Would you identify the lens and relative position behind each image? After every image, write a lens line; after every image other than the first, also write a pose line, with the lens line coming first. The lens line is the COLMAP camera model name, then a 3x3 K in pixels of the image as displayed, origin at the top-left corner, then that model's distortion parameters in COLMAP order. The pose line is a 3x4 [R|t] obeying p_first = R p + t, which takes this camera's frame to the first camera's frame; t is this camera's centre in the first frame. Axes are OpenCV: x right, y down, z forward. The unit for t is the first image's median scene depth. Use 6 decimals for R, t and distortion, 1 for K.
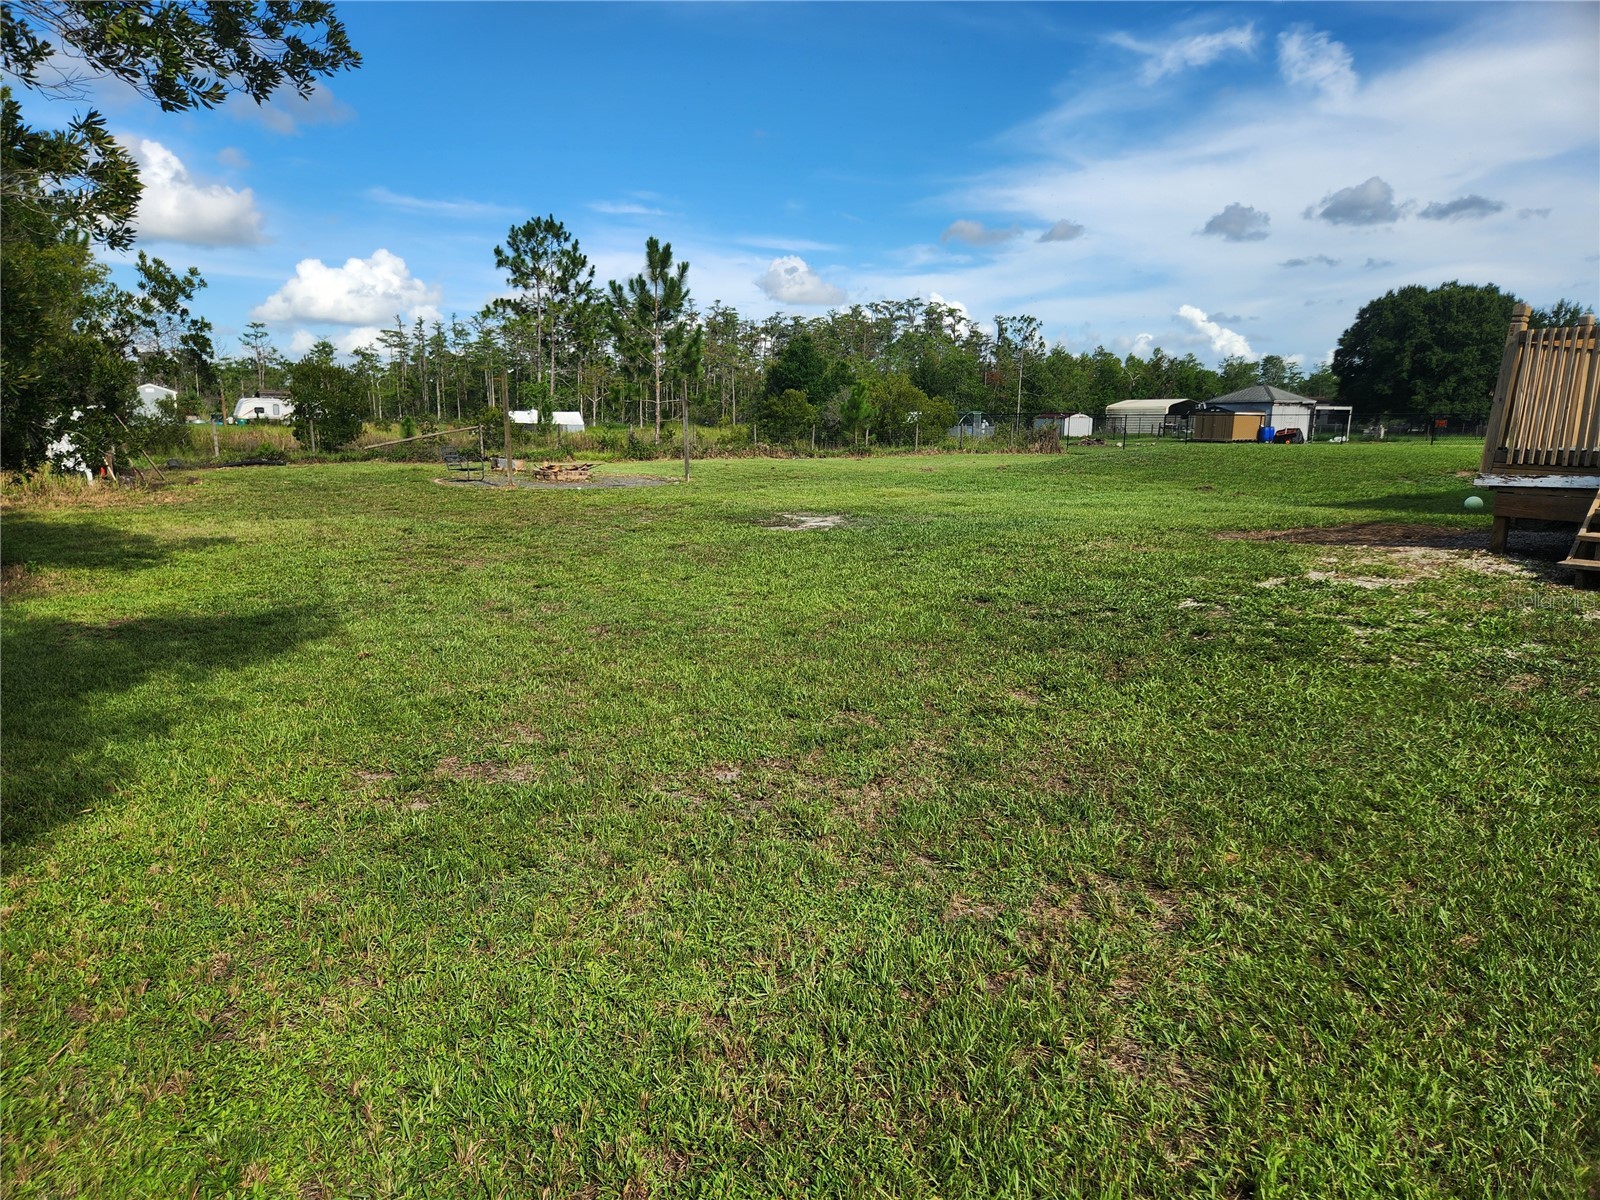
lens RADIAL K [[1072.8, 0, 770.6], [0, 1072.8, 620.0], [0, 0, 1]] dist [0.066986, -0.066715]
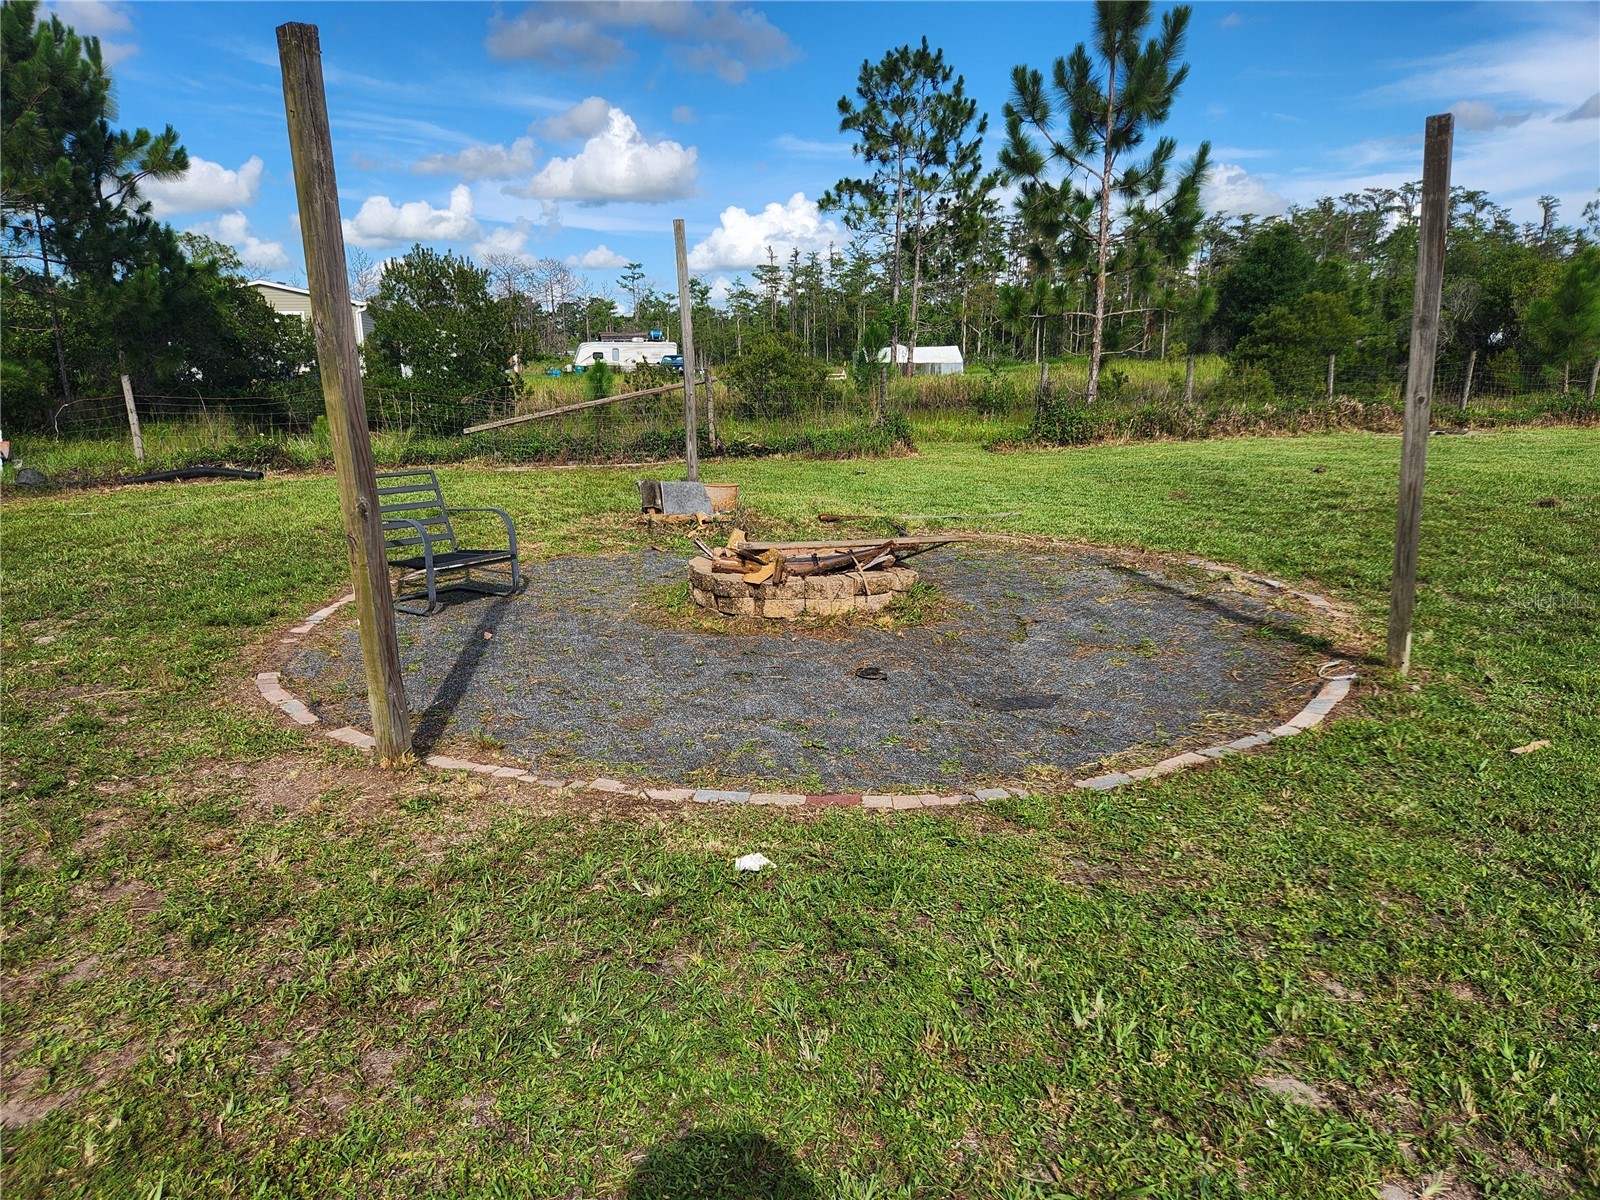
lens RADIAL K [[1058.5, 0, 800.0], [0, 1058.5, 600.0], [0, 0, 1]] dist [0.029269, -0.001205]
pose [[0.947277, 0.049869, -0.316511, -0.052646], [-0.036428, 0.998171, 0.048246, -0.064993], [0.318338, -0.034172, 0.947361, 0.350009]]
